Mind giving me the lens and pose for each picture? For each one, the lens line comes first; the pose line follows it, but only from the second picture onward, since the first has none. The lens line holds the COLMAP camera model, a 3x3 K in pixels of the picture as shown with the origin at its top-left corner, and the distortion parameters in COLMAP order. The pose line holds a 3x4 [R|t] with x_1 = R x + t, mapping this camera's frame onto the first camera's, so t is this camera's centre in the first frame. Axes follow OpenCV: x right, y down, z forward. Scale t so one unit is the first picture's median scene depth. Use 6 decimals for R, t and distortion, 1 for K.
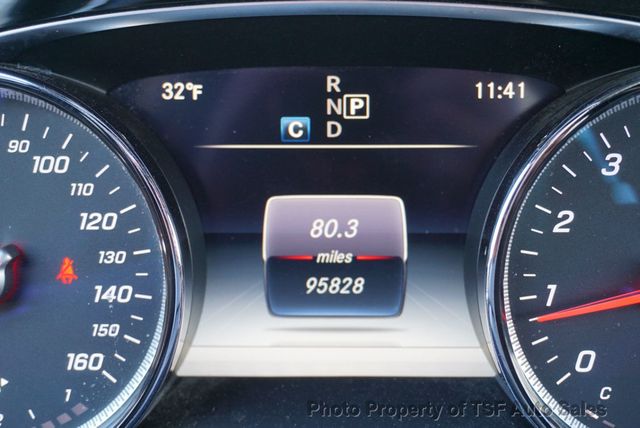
lens RADIAL K [[1026.9, 0, 321.4], [0, 1026.9, 211.7], [0, 0, 1]] dist [0.005050, 0.000000]
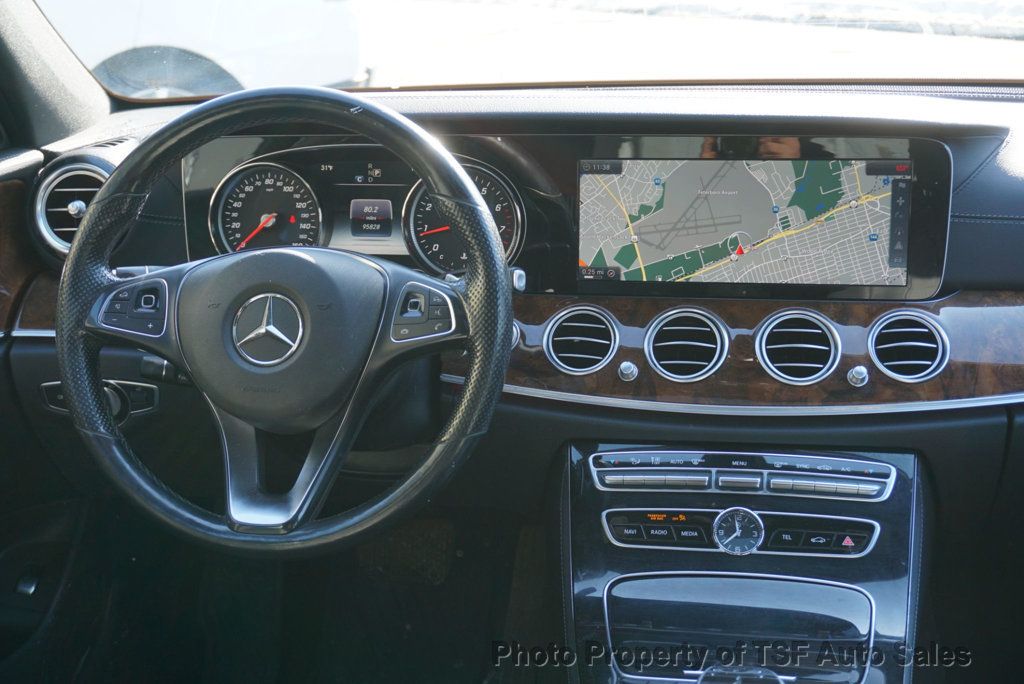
lens RADIAL K [[1359.8, 0, 505.4], [0, 1359.8, 347.1], [0, 0, 1]] dist [0.006009, 0.000000]
pose [[0.988652, 0.028339, -0.147526, 1.167092], [-0.020465, 0.998298, 0.054617, 0.223497], [0.148822, -0.050978, 0.987549, -3.497271]]
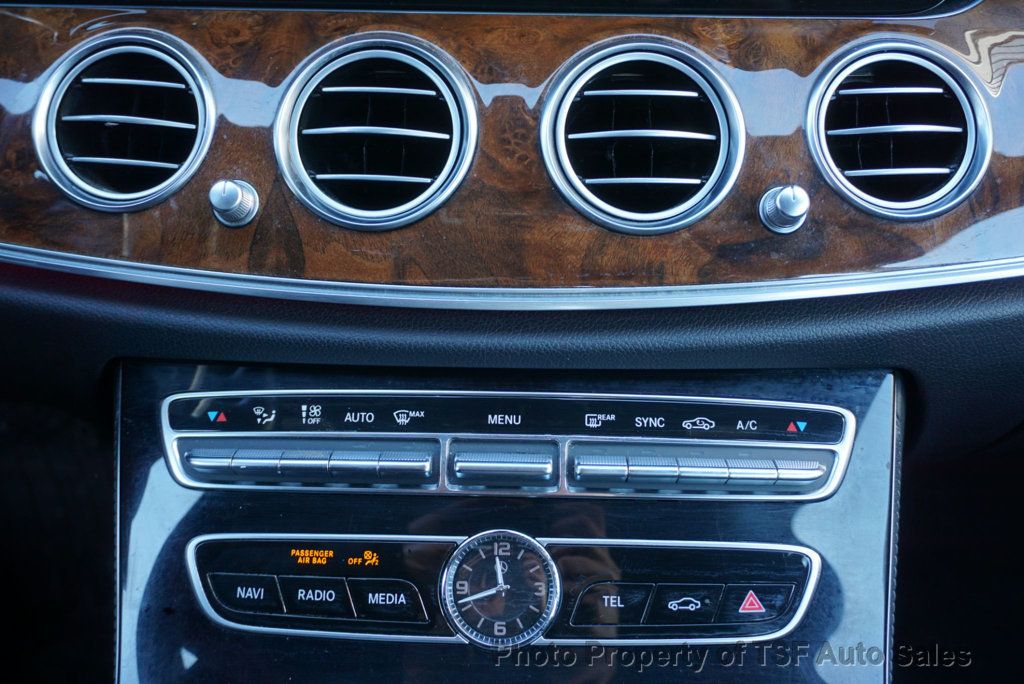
lens RADIAL K [[1043.5, 0, 508.7], [0, 1043.5, 334.3], [0, 0, 1]] dist [-0.004108, 0.000000]
pose [[0.999781, 0.019893, -0.006493, 1.281927], [-0.016656, 0.944345, 0.328535, 0.238887], [0.012667, -0.328355, 0.944469, -0.581993]]
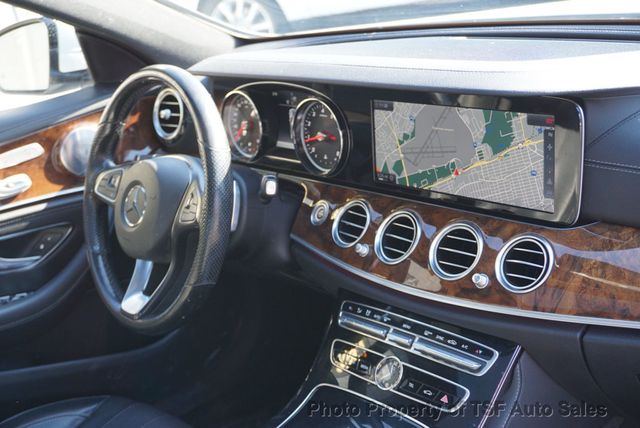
lens RADIAL K [[898.4, 0, 318.8], [0, 898.4, 217.9], [0, 0, 1]] dist [0.001202, 0.000000]
pose [[0.659073, 0.158586, -0.735169, 3.801461], [-0.018112, 0.980579, 0.195287, -0.427276], [0.751861, -0.115393, 0.649146, -2.098927]]
